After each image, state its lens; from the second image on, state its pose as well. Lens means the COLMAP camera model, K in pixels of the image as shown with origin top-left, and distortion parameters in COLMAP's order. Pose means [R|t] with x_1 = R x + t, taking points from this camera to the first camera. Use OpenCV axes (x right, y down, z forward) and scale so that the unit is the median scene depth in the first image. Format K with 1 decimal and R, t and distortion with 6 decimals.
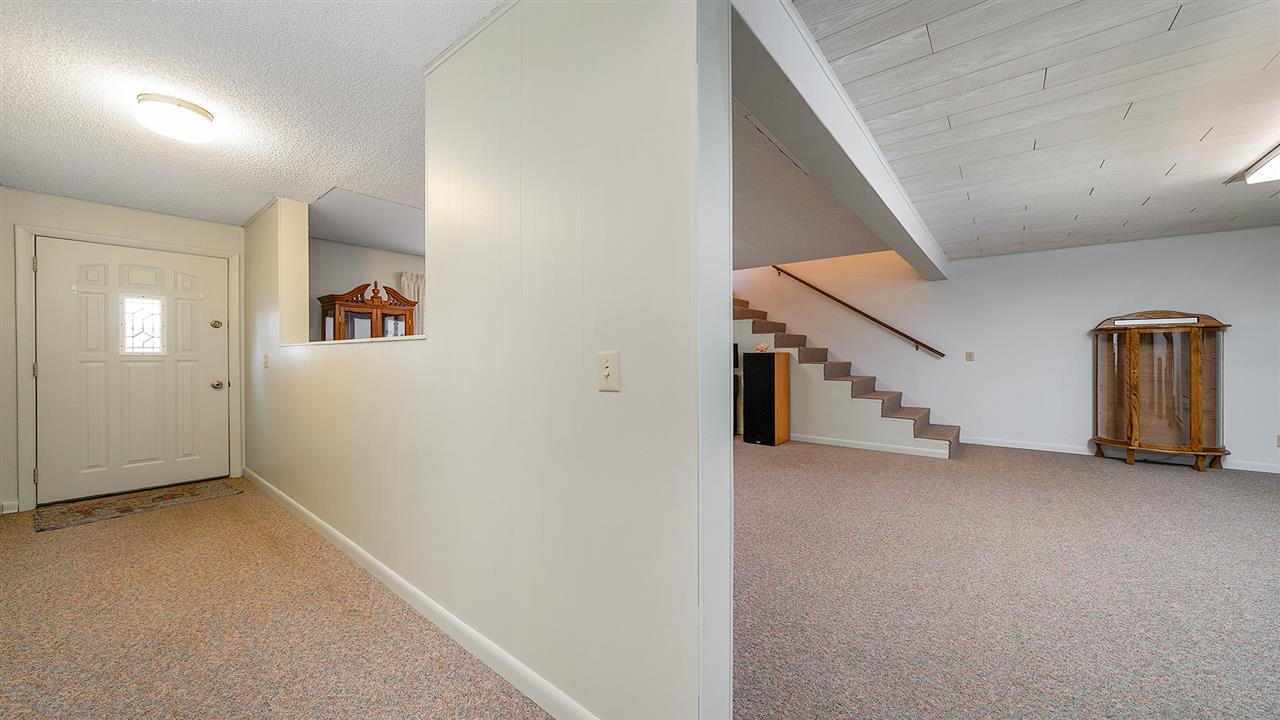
lens RADIAL K [[446.8, 0, 642.2], [0, 446.8, 360.9], [0, 0, 1]] dist [0.000717, 0.000097]
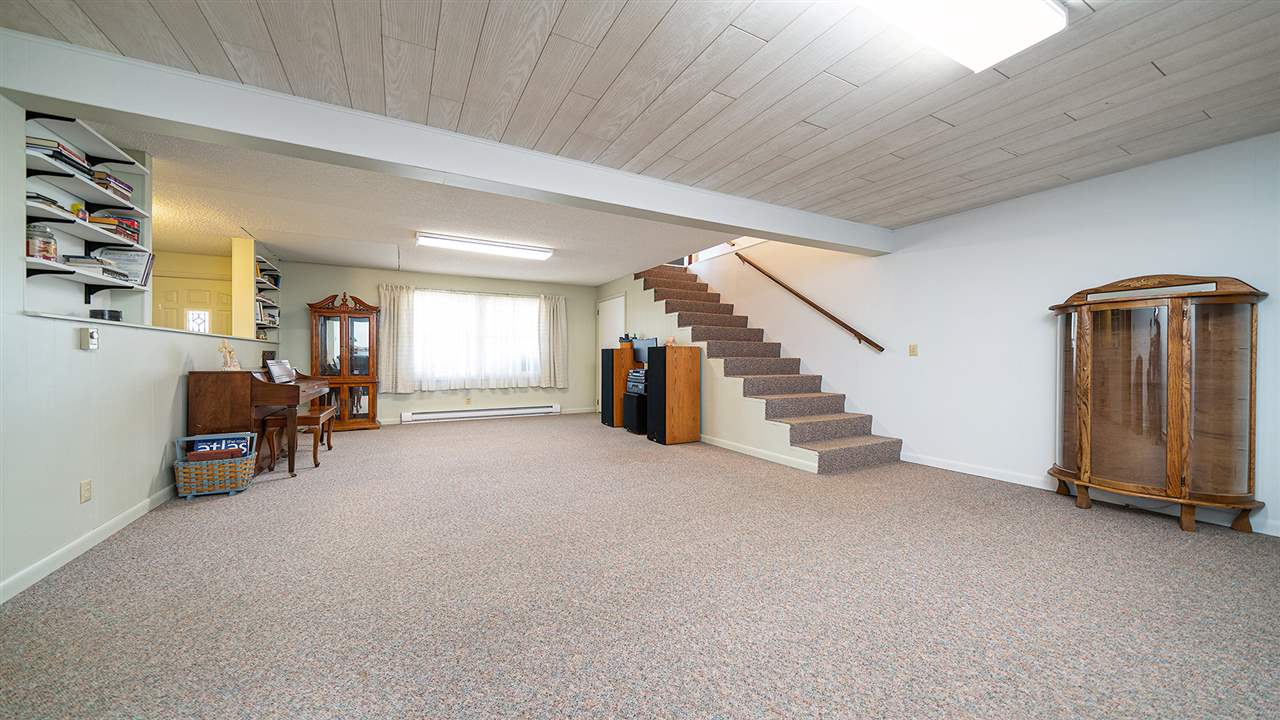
lens RADIAL K [[446.8, 0, 642.2], [0, 446.8, 358.8], [0, 0, 1]] dist [0.000717, 0.000097]
pose [[0.923186, 0.005039, -0.384321, 0.698171], [-0.010828, 0.999858, -0.012900, 0.023546], [0.384202, 0.016070, 0.923109, 0.122931]]
